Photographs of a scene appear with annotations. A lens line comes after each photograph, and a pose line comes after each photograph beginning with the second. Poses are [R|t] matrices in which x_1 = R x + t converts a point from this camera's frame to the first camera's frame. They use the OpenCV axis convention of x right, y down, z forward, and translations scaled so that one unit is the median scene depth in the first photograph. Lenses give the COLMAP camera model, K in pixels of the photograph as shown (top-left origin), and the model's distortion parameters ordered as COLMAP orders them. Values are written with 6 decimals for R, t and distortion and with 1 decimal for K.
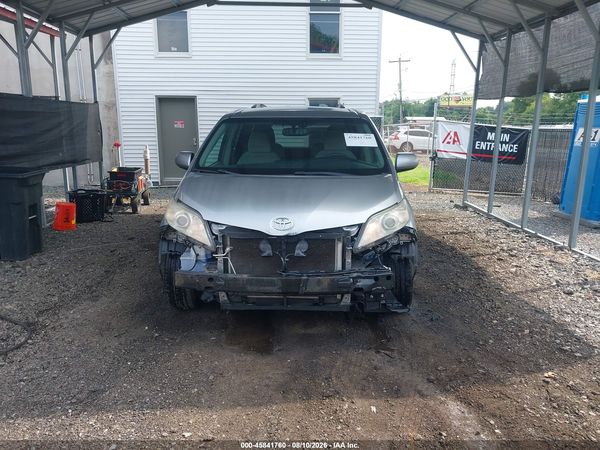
lens RADIAL K [[462.4, 0, 300.0], [0, 462.4, 225.0], [0, 0, 1]] dist [0.014677, -0.006519]
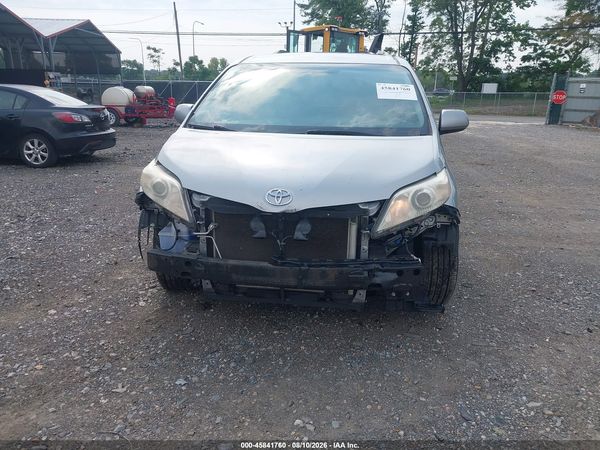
lens RADIAL K [[462.4, 0, 300.0], [0, 462.4, 225.0], [0, 0, 1]] dist [0.014677, -0.006519]
pose [[0.993655, 0.041994, -0.104334, 0.076306], [-0.033297, 0.995931, 0.083742, -0.021270], [0.107426, -0.079737, 0.991010, 0.226460]]
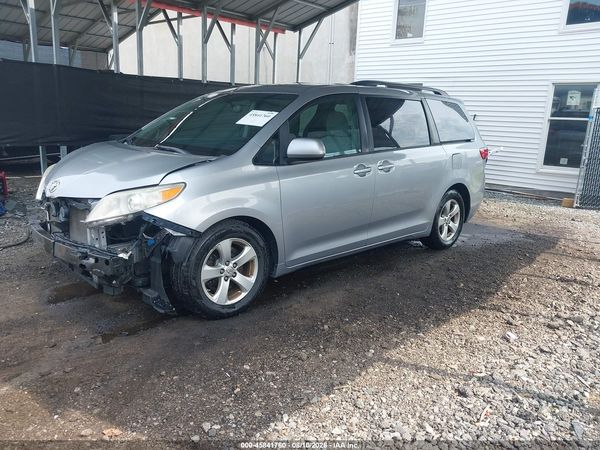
lens RADIAL K [[462.4, 0, 300.0], [0, 462.4, 225.0], [0, 0, 1]] dist [0.014677, -0.006519]
pose [[0.734275, 0.184999, -0.653158, 1.048451], [-0.178195, 0.980937, 0.077514, -0.095013], [0.655047, 0.059473, 0.753244, 0.560850]]
